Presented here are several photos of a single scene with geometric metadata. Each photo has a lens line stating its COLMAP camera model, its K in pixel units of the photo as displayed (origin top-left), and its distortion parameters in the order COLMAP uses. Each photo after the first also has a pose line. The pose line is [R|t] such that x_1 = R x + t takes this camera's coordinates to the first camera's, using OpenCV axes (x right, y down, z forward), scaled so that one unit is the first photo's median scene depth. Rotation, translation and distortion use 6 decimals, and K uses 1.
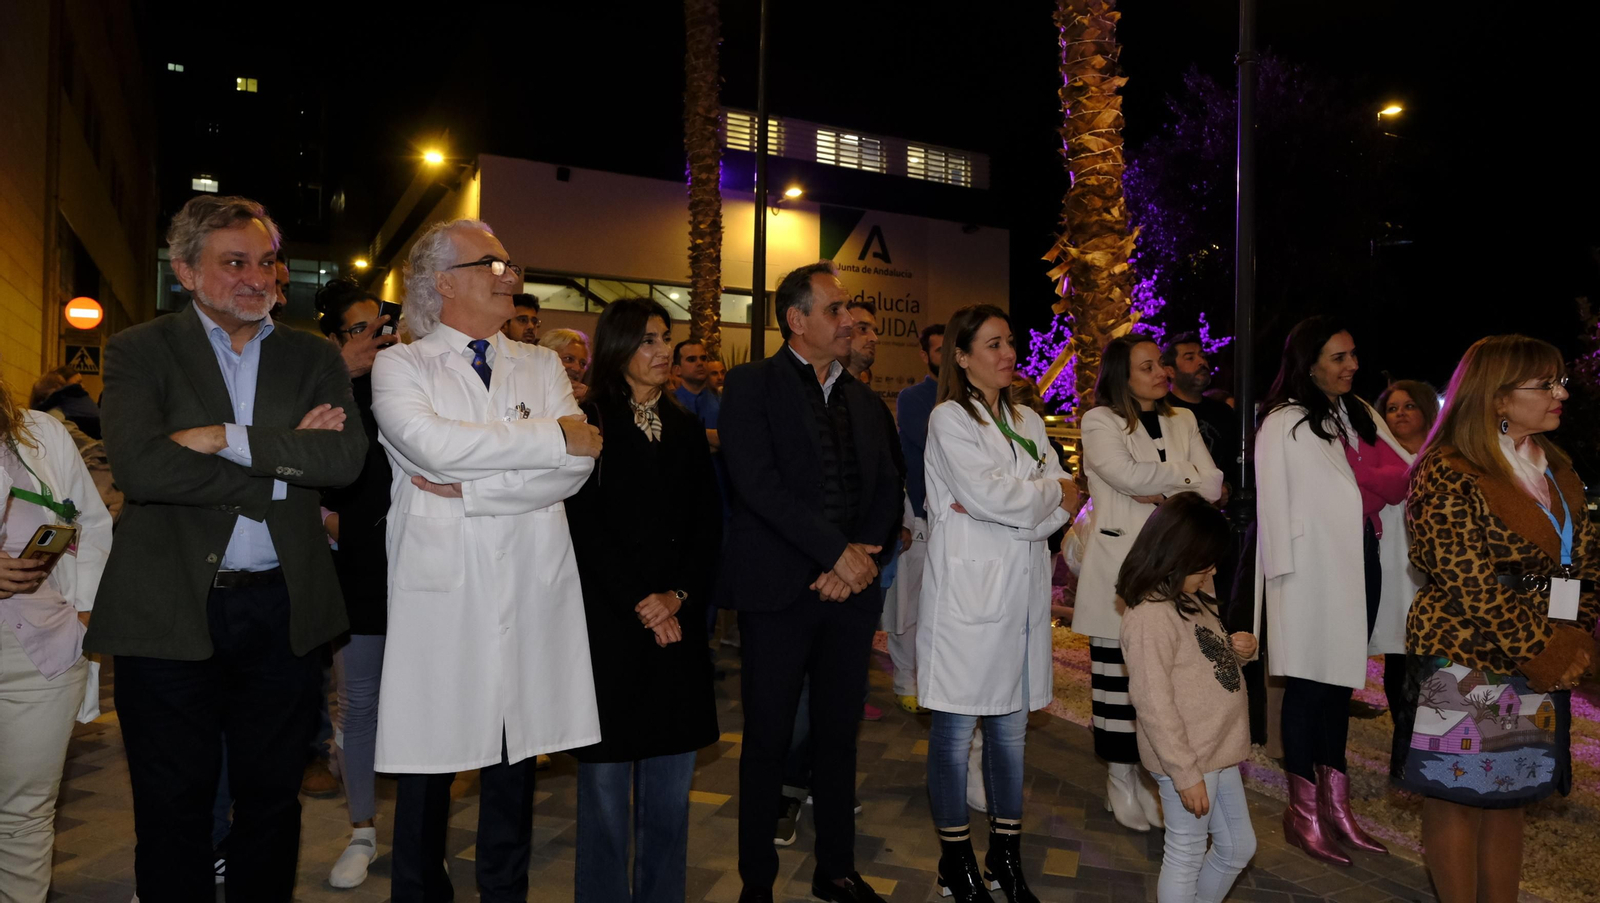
lens RADIAL K [[1068.3, 0, 811.7], [0, 1068.3, 455.5], [0, 0, 1]] dist [-0.025180, 0.006060]
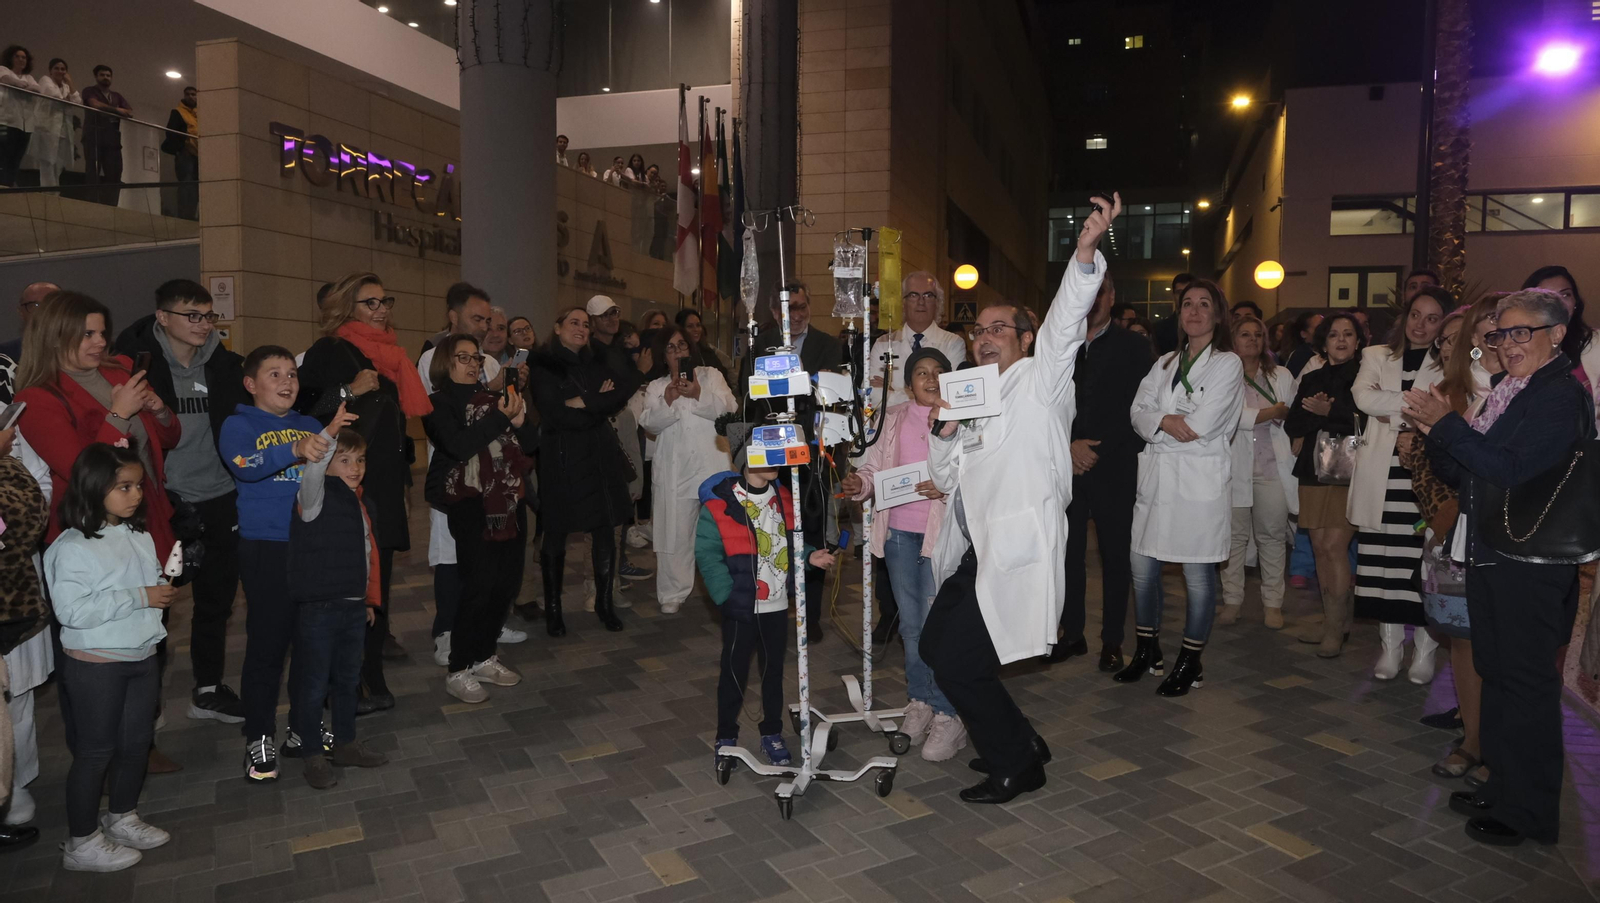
lens RADIAL K [[1079.2, 0, 802.3], [0, 1079.2, 456.0], [0, 0, 1]] dist [-0.036232, 0.022368]
pose [[0.691671, 0.040333, -0.721085, 0.134261], [0.007444, 0.997988, 0.062961, 0.000493], [0.722174, -0.048916, 0.689980, -0.071906]]
